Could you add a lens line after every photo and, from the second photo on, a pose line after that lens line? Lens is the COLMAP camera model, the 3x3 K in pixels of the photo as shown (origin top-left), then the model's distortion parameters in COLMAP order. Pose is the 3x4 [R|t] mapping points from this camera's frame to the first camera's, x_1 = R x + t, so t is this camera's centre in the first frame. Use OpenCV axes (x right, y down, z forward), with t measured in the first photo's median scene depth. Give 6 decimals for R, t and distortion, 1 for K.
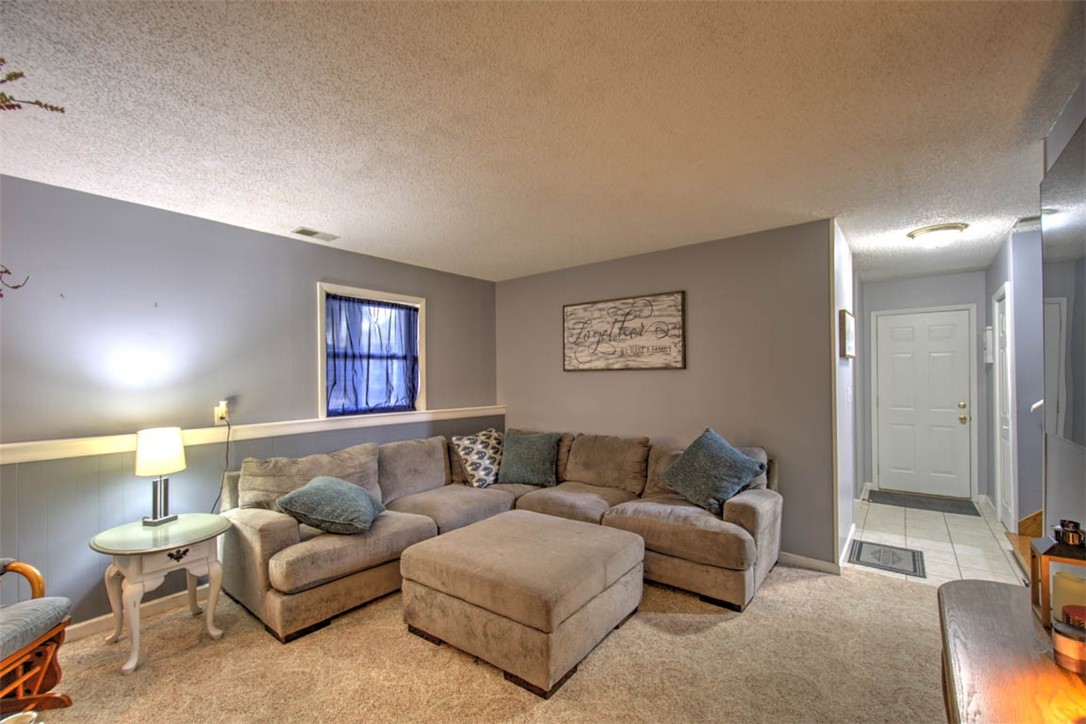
lens RADIAL K [[465.4, 0, 540.2], [0, 465.4, 374.6], [0, 0, 1]] dist [0.010870, -0.007003]
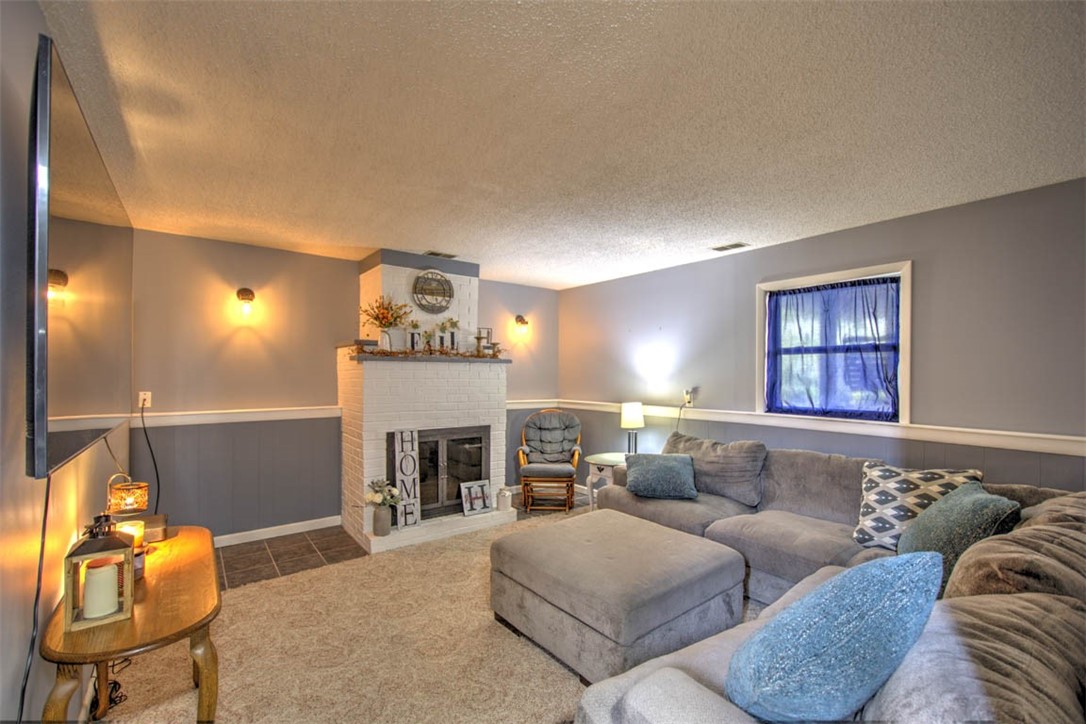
lens RADIAL K [[465.4, 0, 540.2], [0, 465.4, 374.6], [0, 0, 1]] dist [0.010870, -0.007003]
pose [[-0.253320, 0.007446, -0.967354, 0.670225], [-0.000675, 0.999969, 0.007874, 0.000145], [0.967382, 0.002648, -0.253308, 0.782197]]
